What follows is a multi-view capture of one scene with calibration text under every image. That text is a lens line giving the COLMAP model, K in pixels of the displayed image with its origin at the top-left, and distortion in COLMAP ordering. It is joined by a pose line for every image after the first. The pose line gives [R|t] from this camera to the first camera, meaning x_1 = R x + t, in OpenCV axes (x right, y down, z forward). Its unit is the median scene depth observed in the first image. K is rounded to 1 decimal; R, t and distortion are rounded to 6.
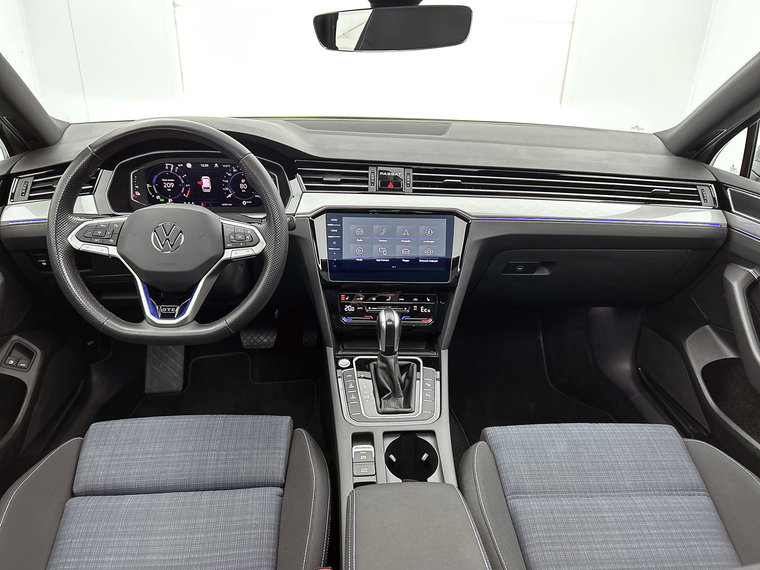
lens RADIAL K [[598.6, 0, 392.1], [0, 598.6, 284.1], [0, 0, 1]] dist [0.032373, -0.008602]
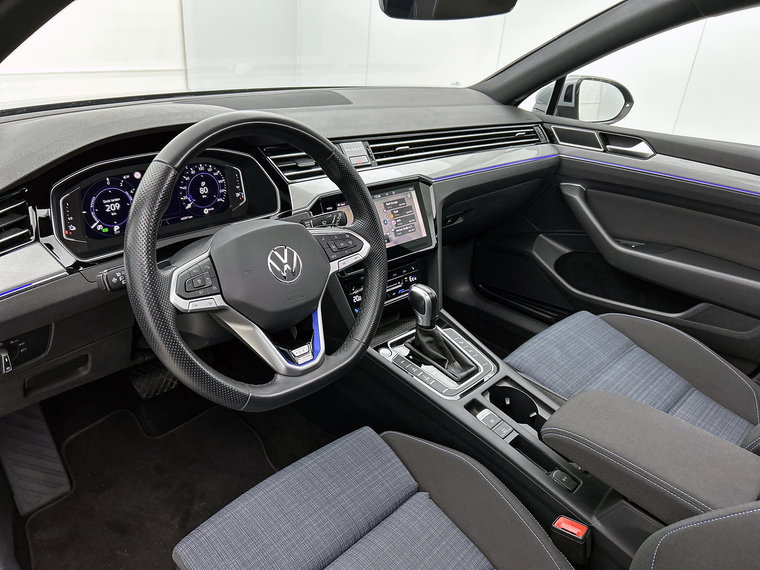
lens RADIAL K [[598.6, 0, 392.1], [0, 598.6, 284.1], [0, 0, 1]] dist [0.032373, -0.008602]
pose [[0.729976, -0.274800, 0.625795, -0.608811], [0.231588, 0.960896, 0.151808, -0.110163], [-0.643041, 0.034111, 0.765072, 0.247816]]
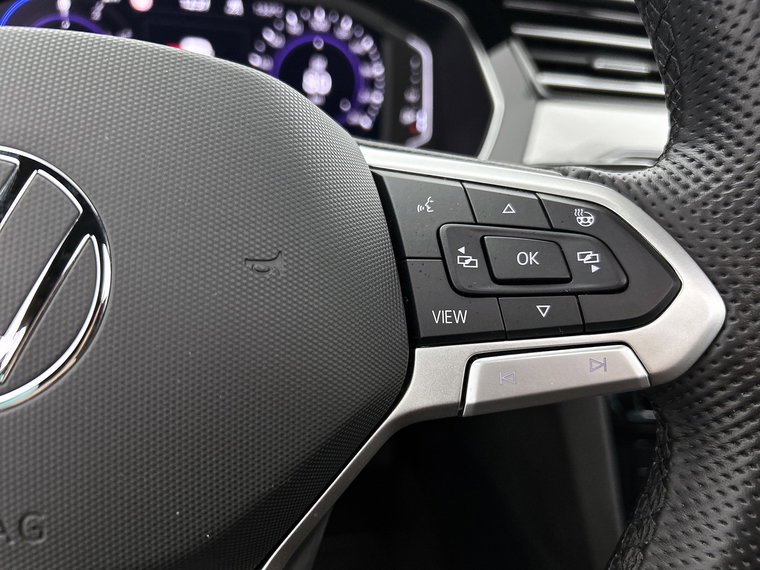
lens RADIAL K [[598.6, 0, 392.1], [0, 598.6, 284.1], [0, 0, 1]] dist [0.032373, -0.008602]
pose [[0.995223, 0.024175, 0.094587, -0.242047], [-0.023105, 0.999656, -0.012382, -0.056869], [-0.094854, 0.010137, 0.995440, 0.702387]]
